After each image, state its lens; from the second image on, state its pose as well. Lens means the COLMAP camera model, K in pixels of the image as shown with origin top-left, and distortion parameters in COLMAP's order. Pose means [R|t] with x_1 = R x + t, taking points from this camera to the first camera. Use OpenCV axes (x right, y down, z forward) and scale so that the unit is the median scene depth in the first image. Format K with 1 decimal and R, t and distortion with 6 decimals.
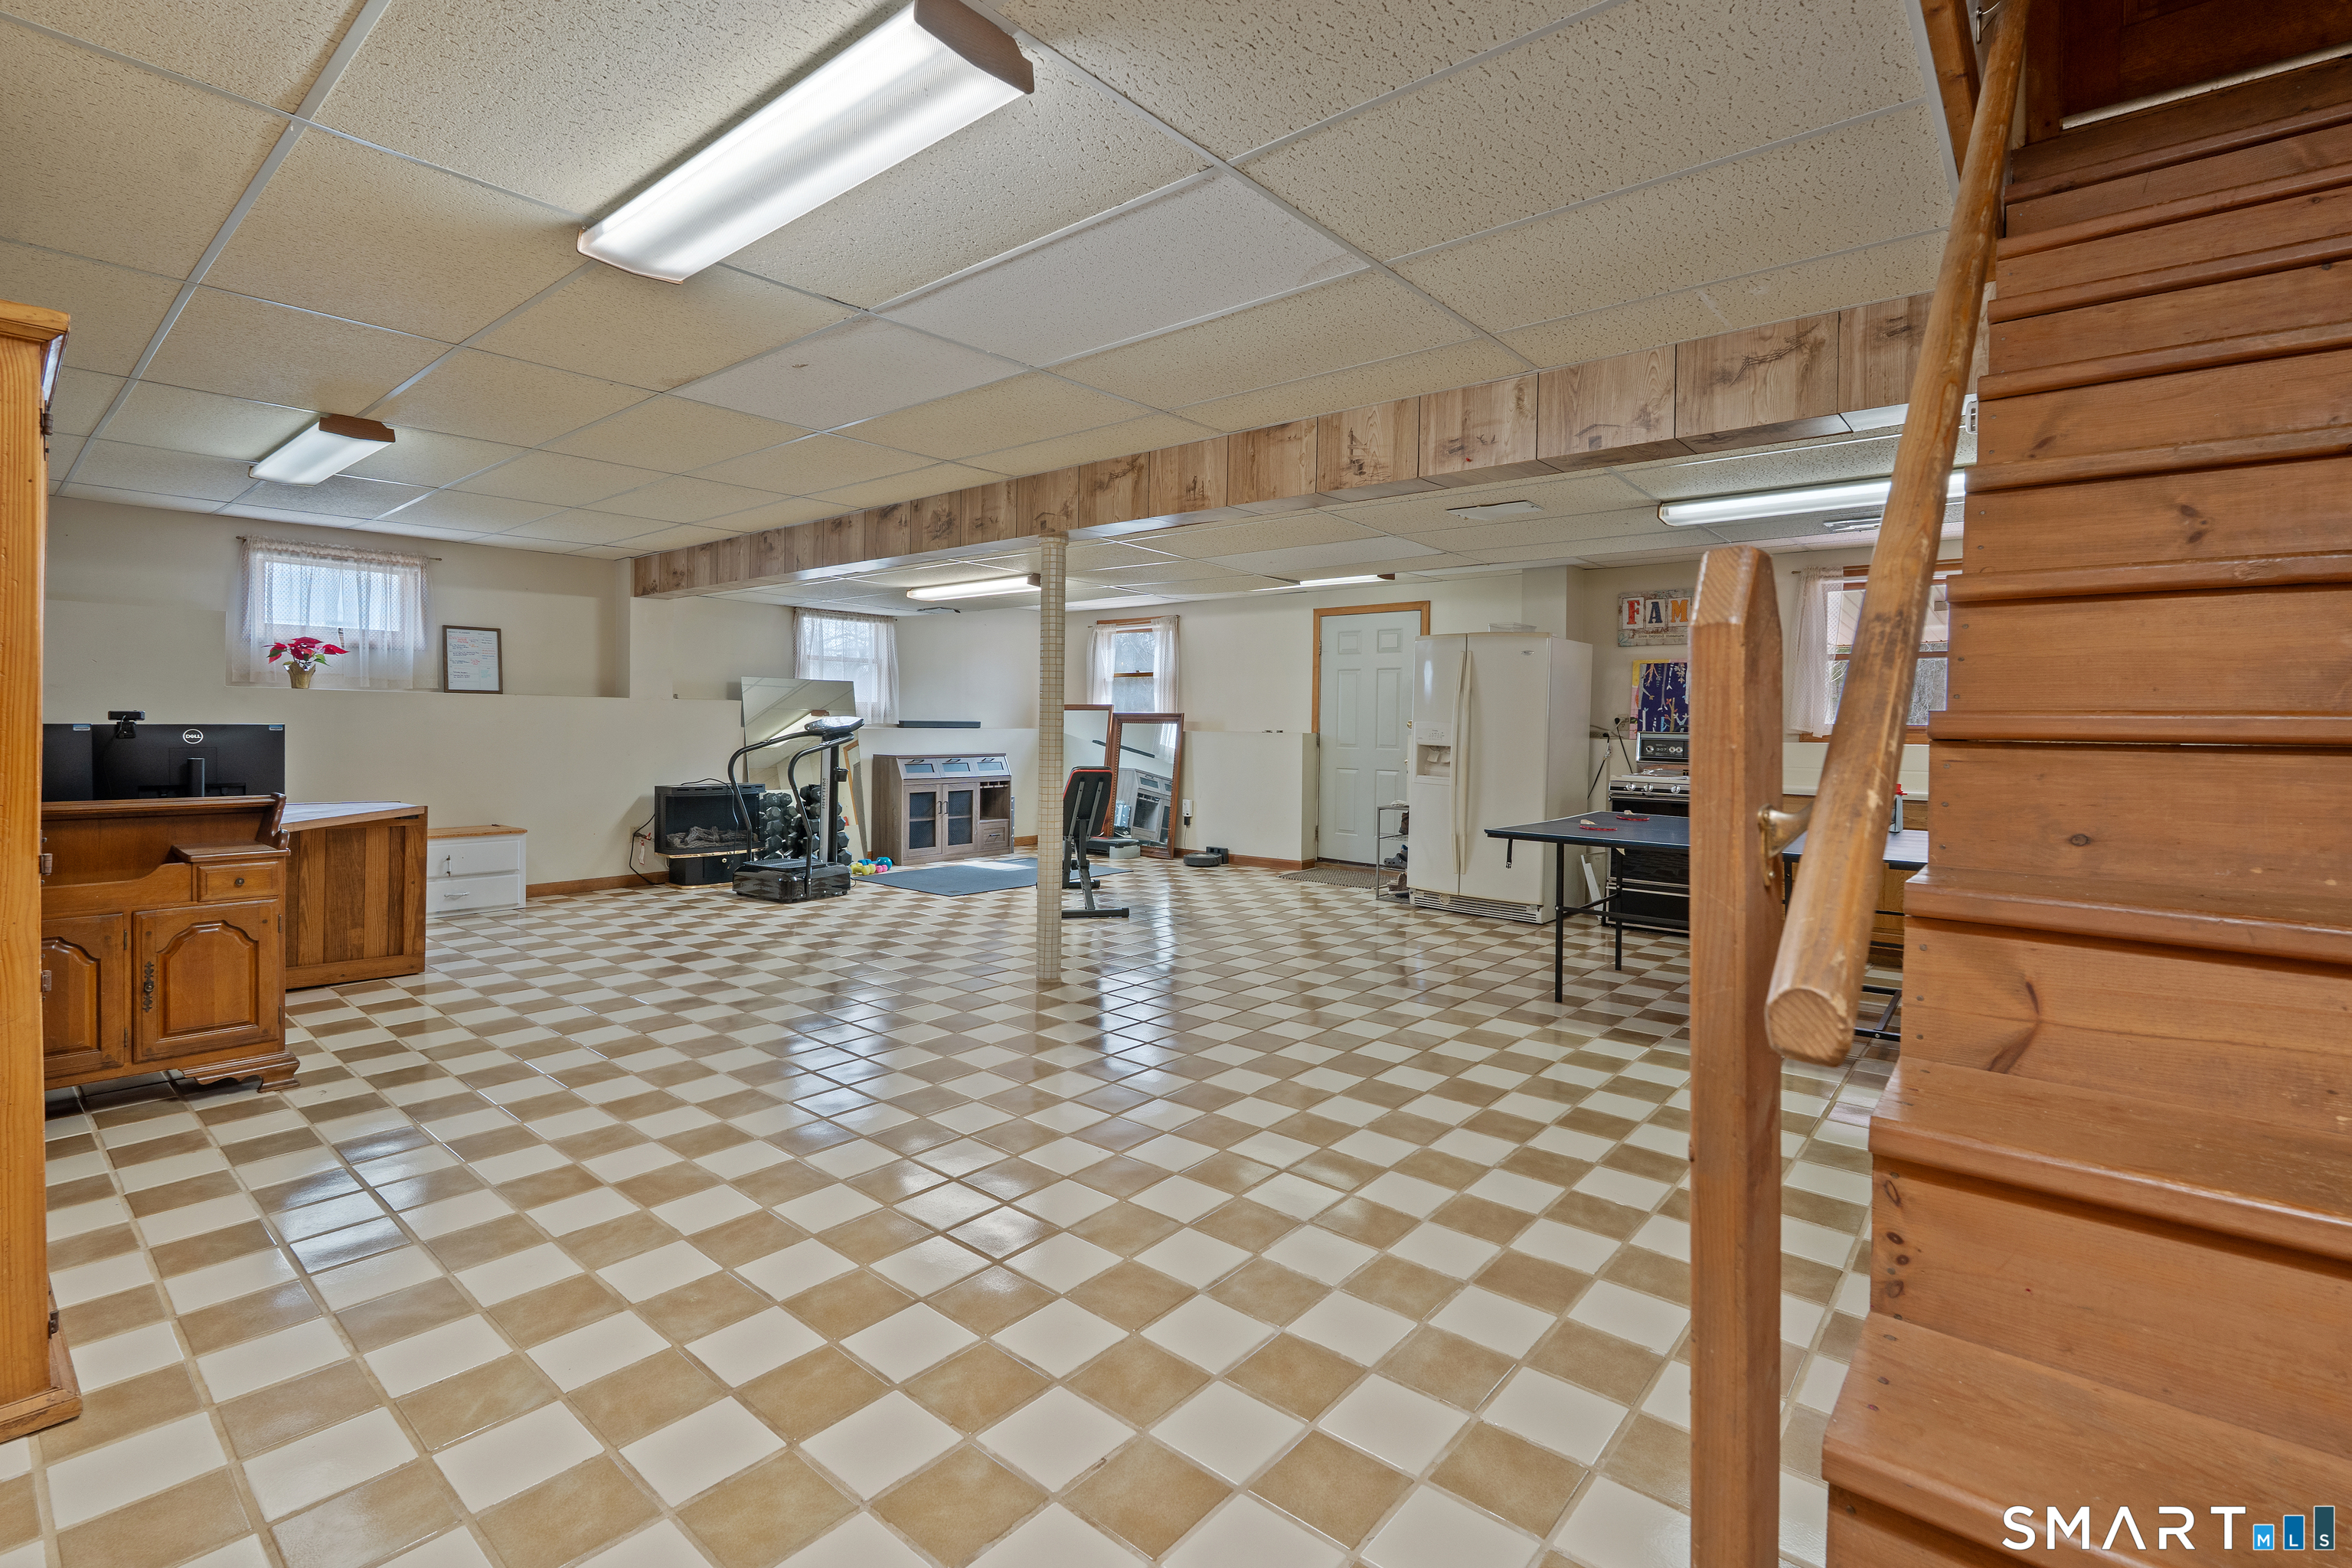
lens RADIAL K [[1043.3, 0, 1186.2], [0, 1043.3, 740.3], [0, 0, 1]] dist [-0.006639, 0.001183]
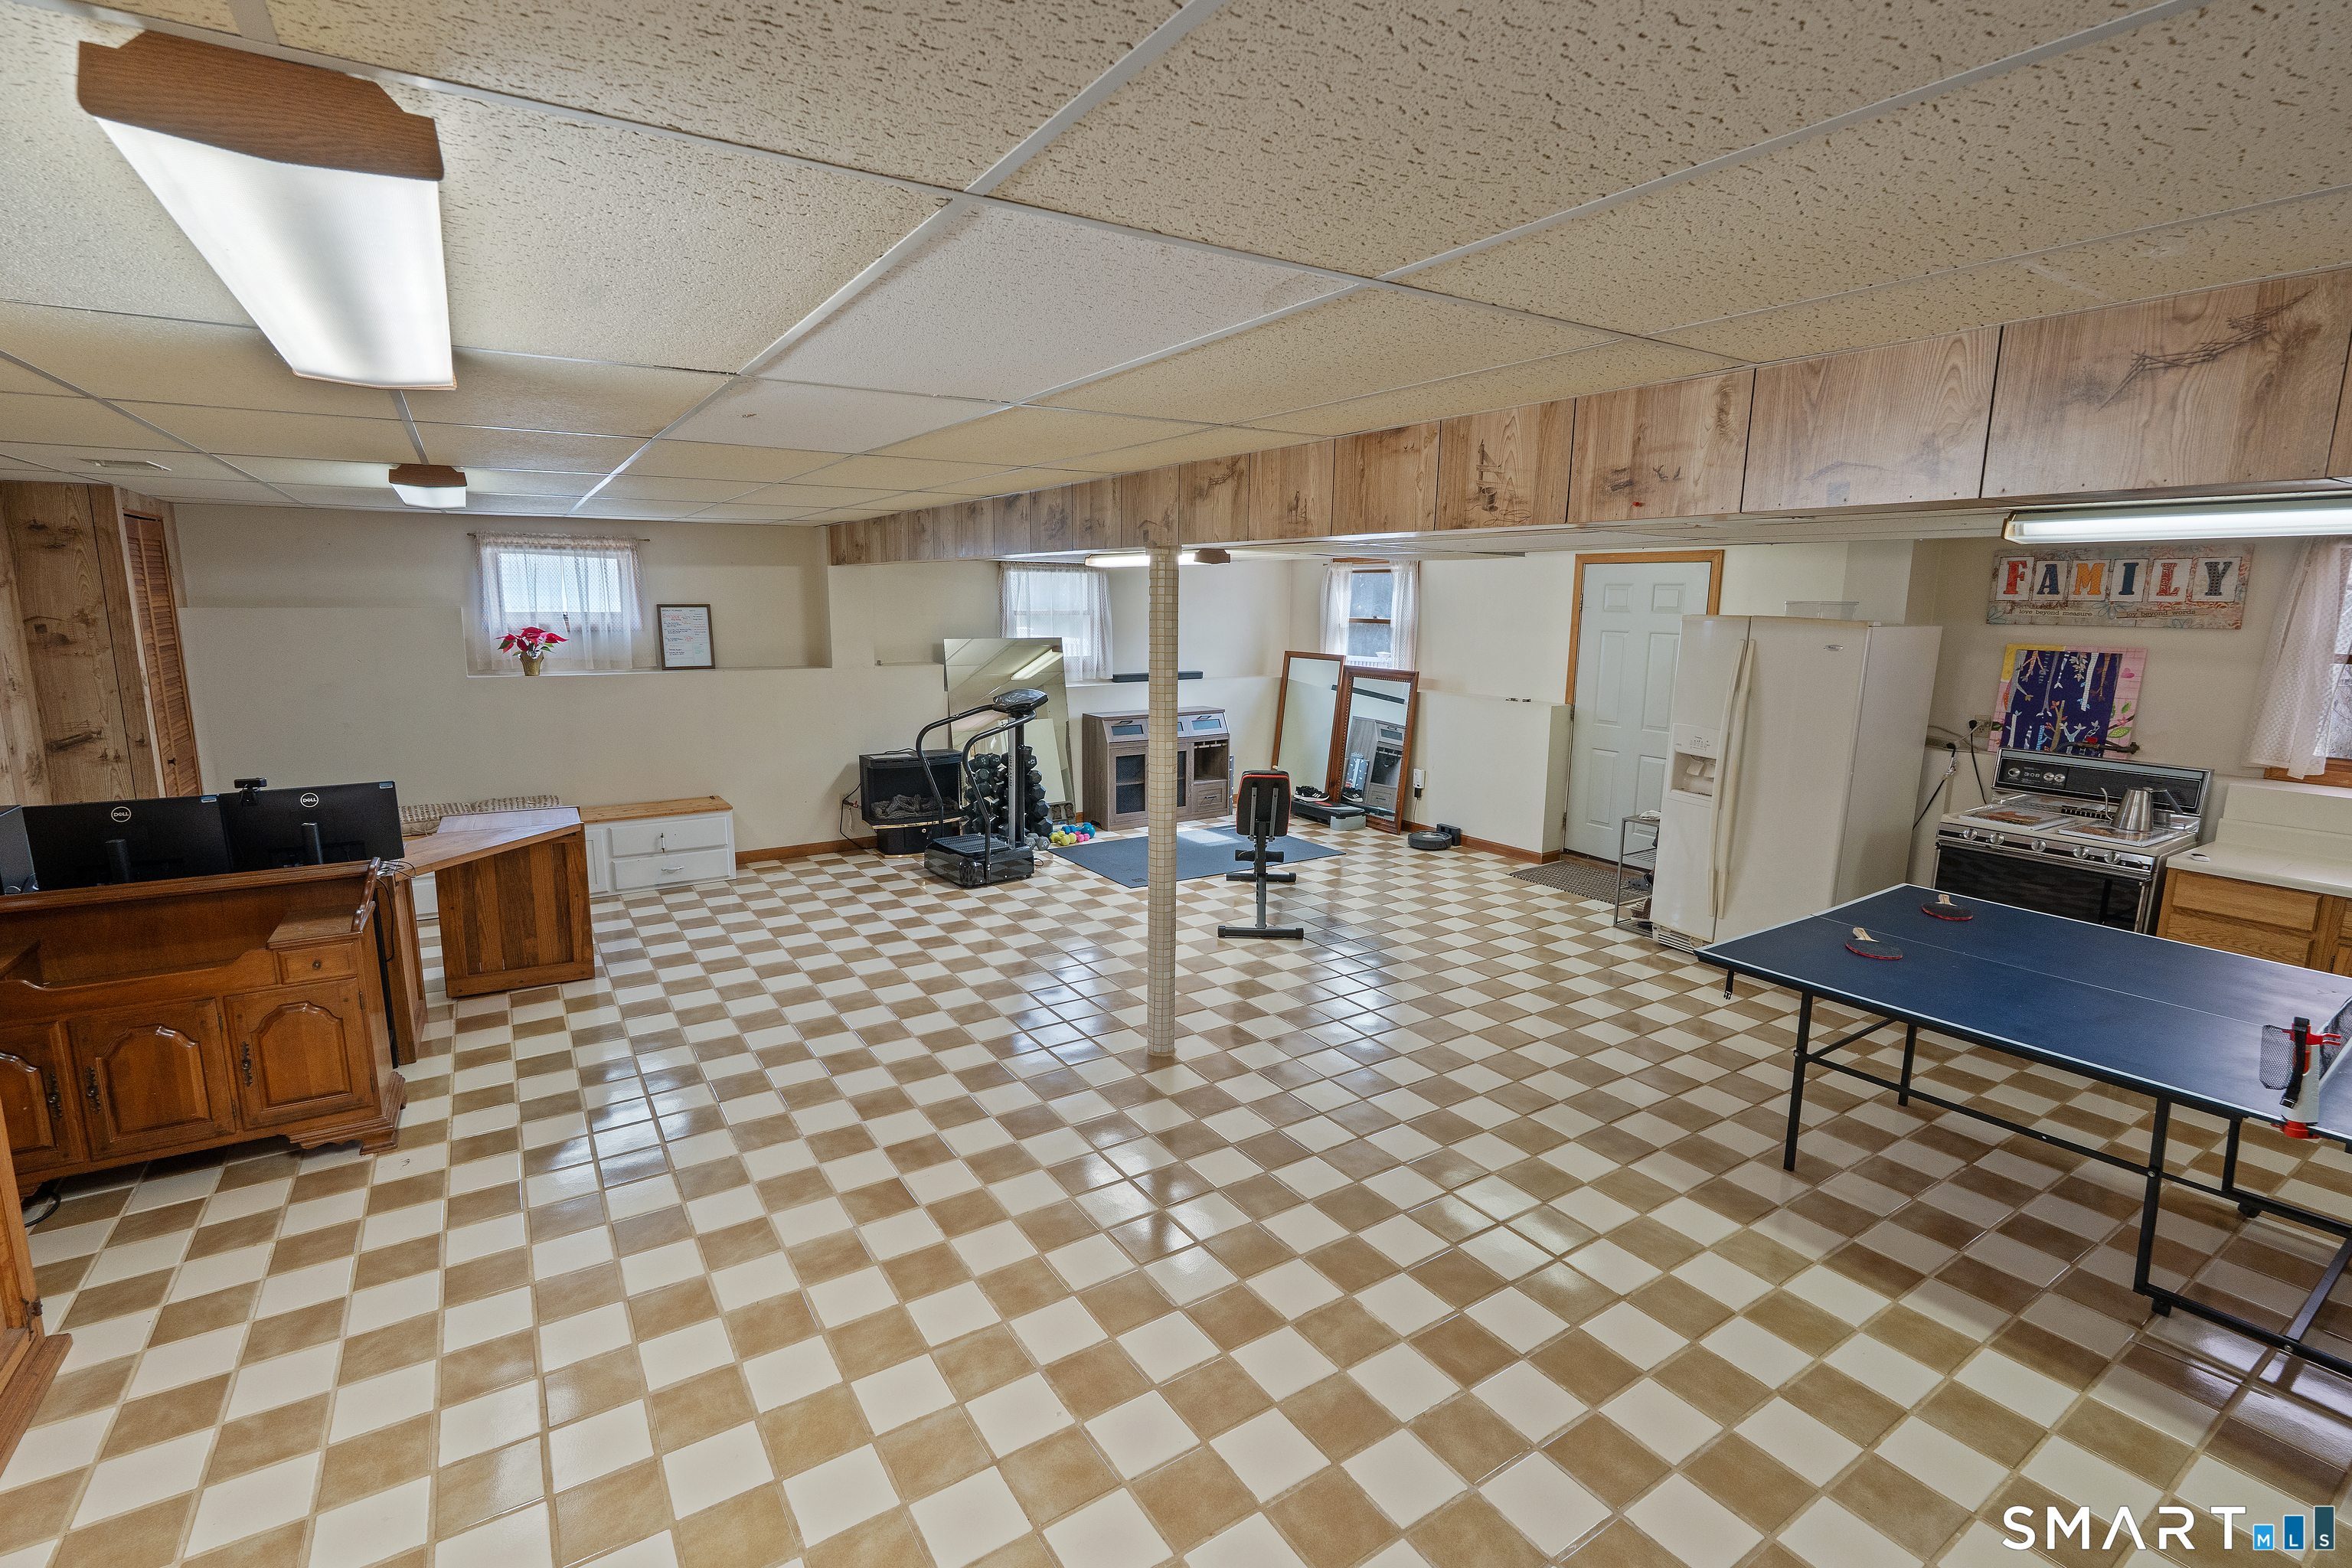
lens RADIAL K [[1043.3, 0, 1207.5], [0, 1043.3, 774.8], [0, 0, 1]] dist [-0.006639, 0.001183]
pose [[0.959291, 0.049010, -0.278135, 0.107192], [-0.005526, 0.987896, 0.155018, -0.106607], [0.282366, -0.147171, 0.947951, 0.147244]]
